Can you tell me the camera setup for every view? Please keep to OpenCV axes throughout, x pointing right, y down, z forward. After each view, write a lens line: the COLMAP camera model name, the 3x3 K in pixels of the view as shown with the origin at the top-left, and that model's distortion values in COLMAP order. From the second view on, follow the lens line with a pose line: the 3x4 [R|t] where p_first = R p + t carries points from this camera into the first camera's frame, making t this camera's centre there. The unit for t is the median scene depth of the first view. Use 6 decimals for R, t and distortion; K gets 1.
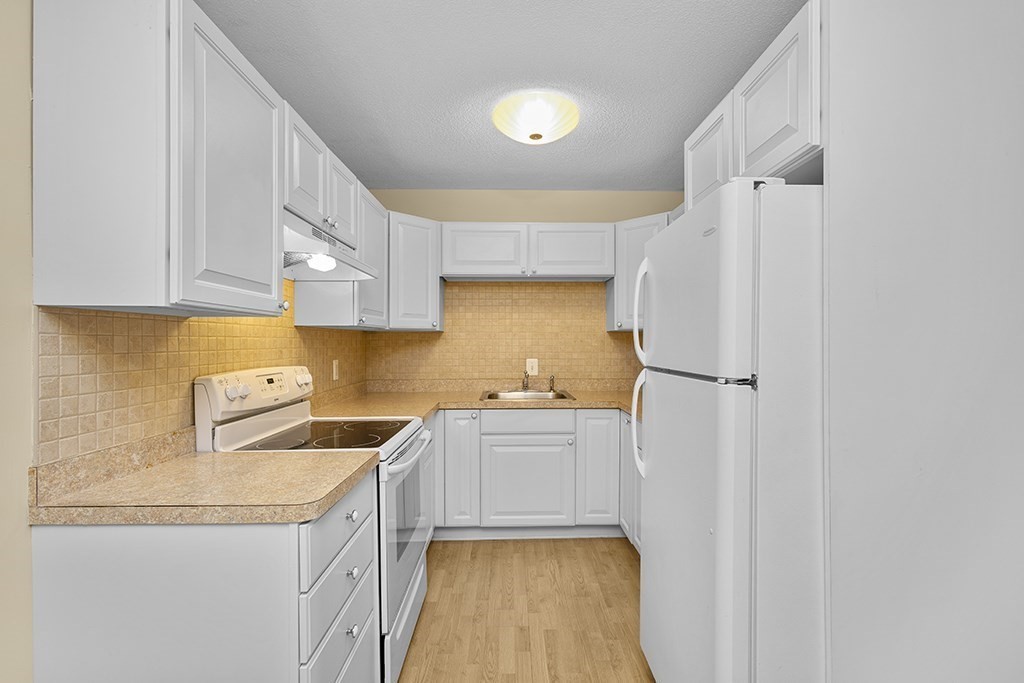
lens RADIAL K [[470.4, 0, 512.5], [0, 470.4, 342.0], [0, 0, 1]] dist [0.015327, -0.003845]
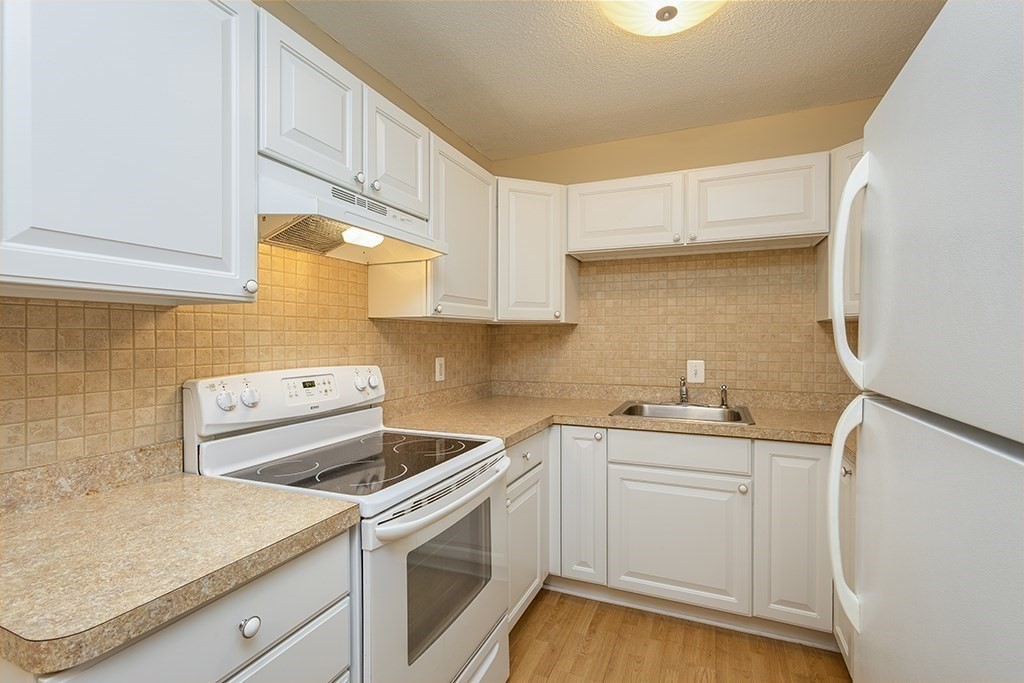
lens RADIAL K [[470.4, 0, 508.5], [0, 470.4, 338.8], [0, 0, 1]] dist [0.015327, -0.003845]
pose [[0.912447, 0.001659, -0.409192, 0.112712], [-0.000294, 0.999994, 0.003398, 0.000298], [0.409195, -0.002980, 0.912442, 0.316858]]
